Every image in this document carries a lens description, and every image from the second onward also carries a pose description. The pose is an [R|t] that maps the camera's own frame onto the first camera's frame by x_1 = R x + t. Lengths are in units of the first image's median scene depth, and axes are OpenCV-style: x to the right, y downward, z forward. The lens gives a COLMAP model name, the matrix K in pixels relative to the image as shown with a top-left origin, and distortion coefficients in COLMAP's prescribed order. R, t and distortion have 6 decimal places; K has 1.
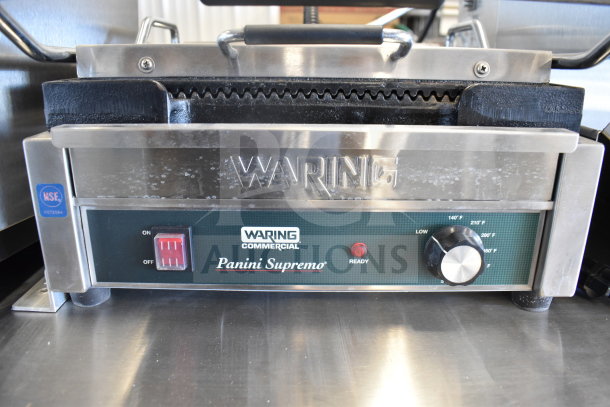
lens RADIAL K [[460.1, 0, 304.4], [0, 460.1, 203.3], [0, 0, 1]] dist [-0.098391, 0.016120]
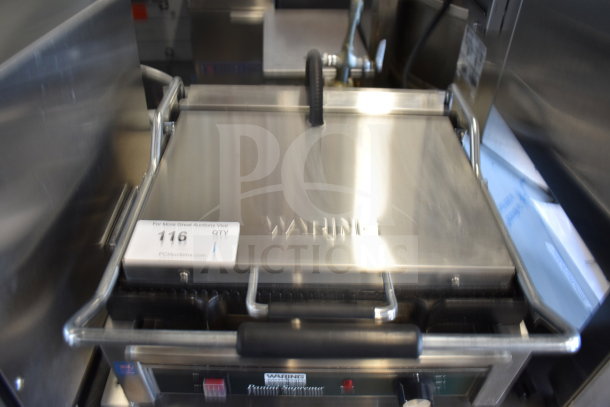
lens RADIAL K [[460.1, 0, 305.3], [0, 460.1, 202.0], [0, 0, 1]] dist [-0.098391, 0.016120]
pose [[0.999778, 0.010937, 0.018034, -0.043679], [-0.016889, 0.927313, 0.373907, -0.944436], [-0.012634, -0.374128, 0.927291, -0.083099]]
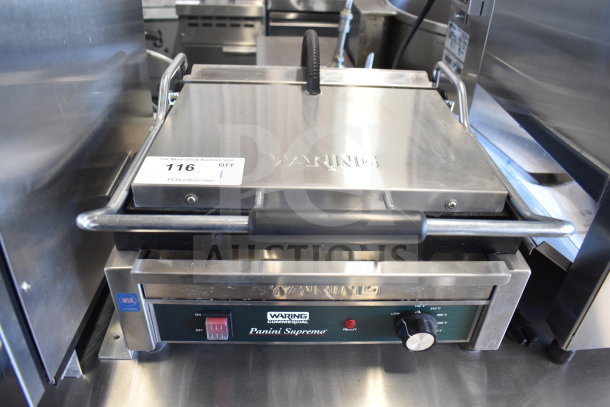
lens RADIAL K [[460.1, 0, 306.6], [0, 460.1, 203.9], [0, 0, 1]] dist [-0.098391, 0.016120]
pose [[0.998923, 0.004203, 0.046217, -0.083885], [-0.016651, 0.962037, 0.272409, -0.641841], [-0.043317, -0.272885, 0.961071, -0.249834]]
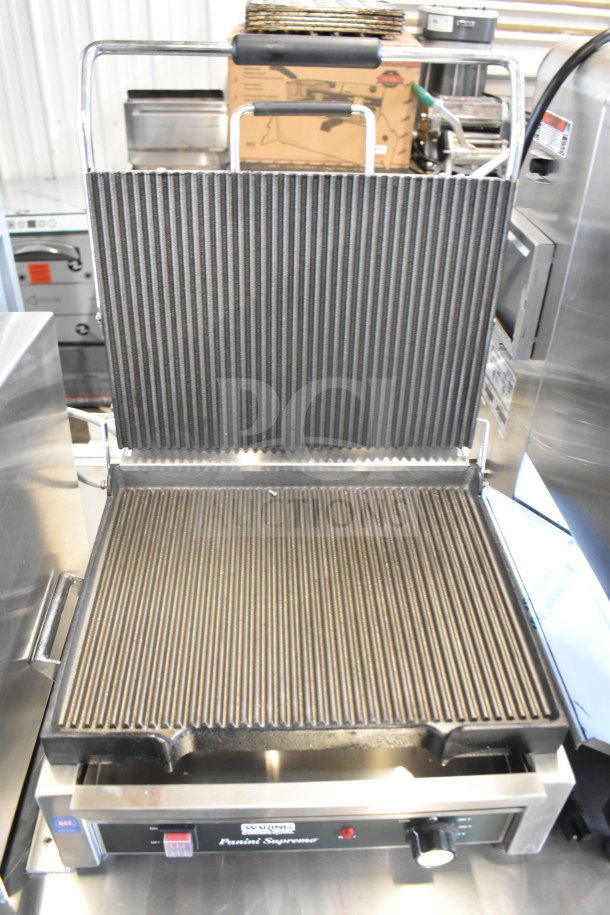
lens RADIAL K [[690.2, 0, 302.9], [0, 690.2, 464.5], [0, 0, 1]] dist [-0.098391, 0.016120]
pose [[0.998664, -0.009048, 0.050877, -0.064979], [-0.006067, 0.957214, 0.289318, -1.233180], [-0.051318, -0.289240, 0.955880, -0.292962]]
